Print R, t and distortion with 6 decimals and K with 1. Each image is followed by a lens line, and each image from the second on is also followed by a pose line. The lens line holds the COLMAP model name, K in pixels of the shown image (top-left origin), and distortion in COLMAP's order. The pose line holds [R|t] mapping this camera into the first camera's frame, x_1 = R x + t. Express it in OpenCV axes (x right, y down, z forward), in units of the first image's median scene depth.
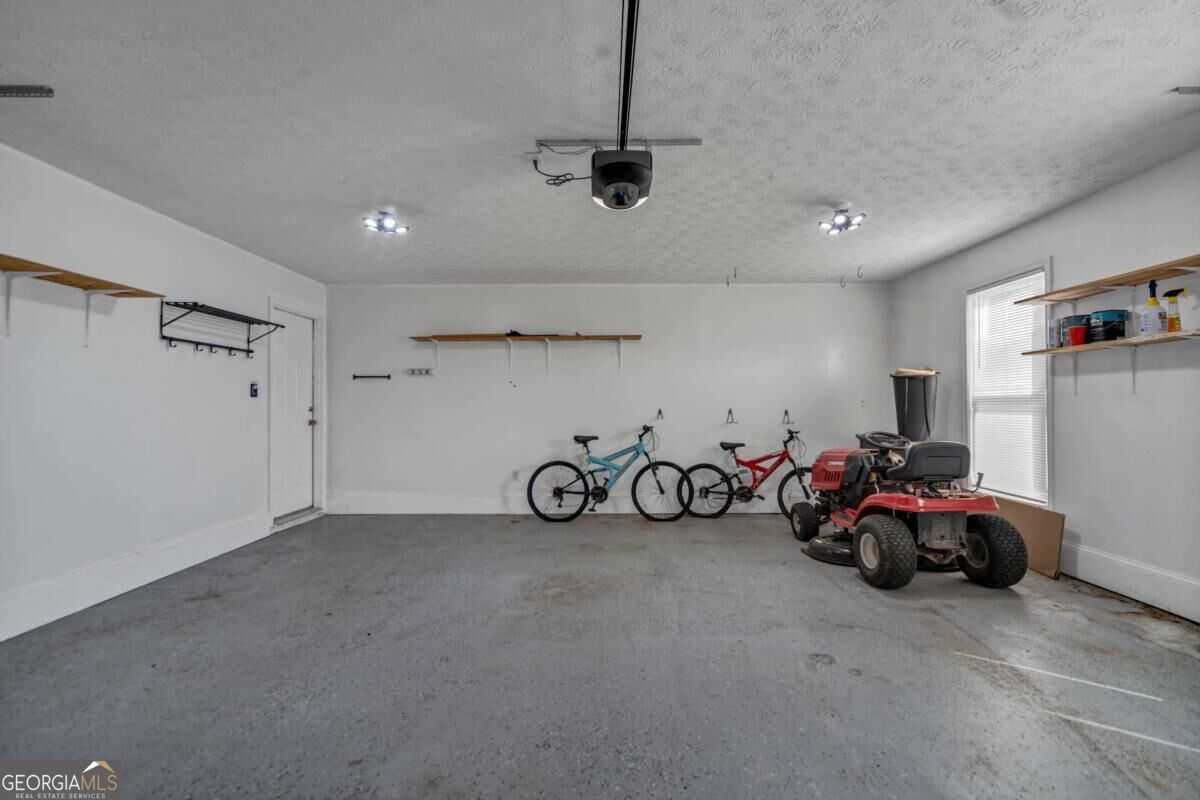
lens RADIAL K [[555.5, 0, 600.0], [0, 555.5, 400.8], [0, 0, 1]] dist [-0.000251, -0.000011]
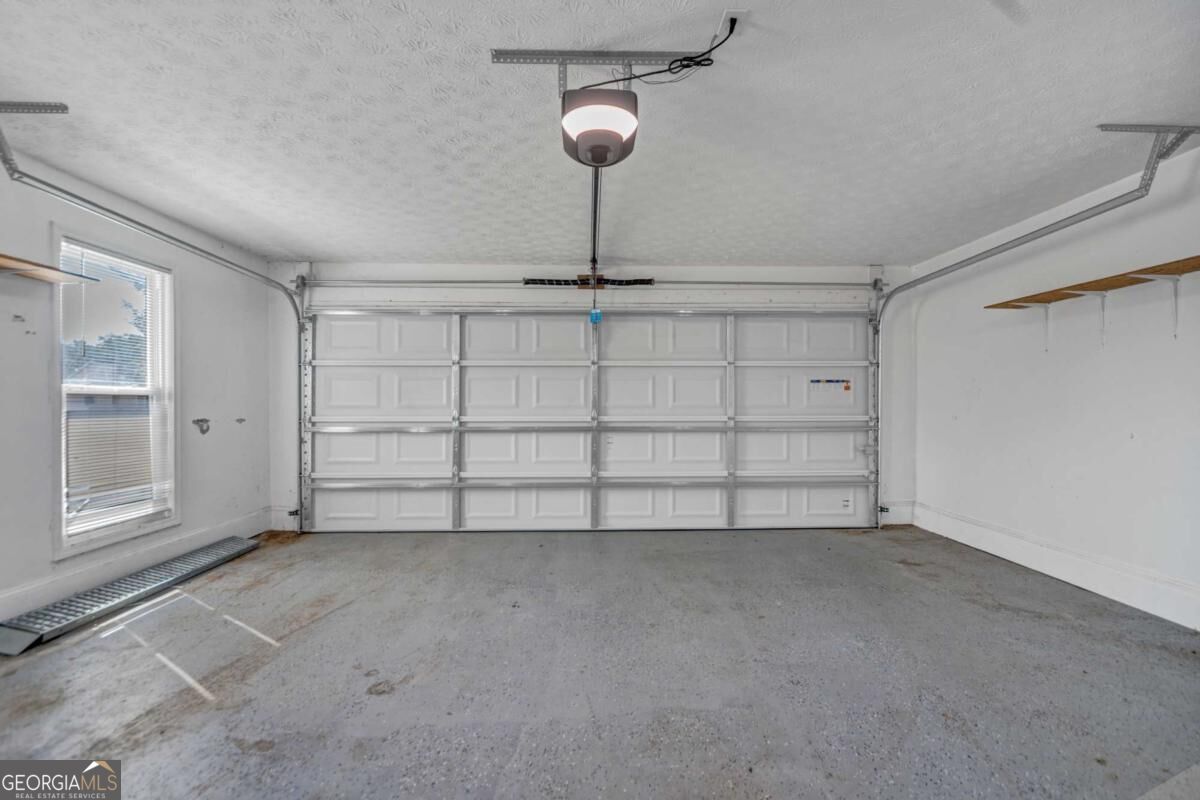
lens RADIAL K [[555.5, 0, 600.9], [0, 555.5, 402.8], [0, 0, 1]] dist [-0.000251, -0.000011]
pose [[-0.999622, 0.007853, -0.026340, 0.062337], [0.008146, 0.999906, -0.011039, 0.010386], [0.026251, -0.011249, -0.999592, 1.913776]]
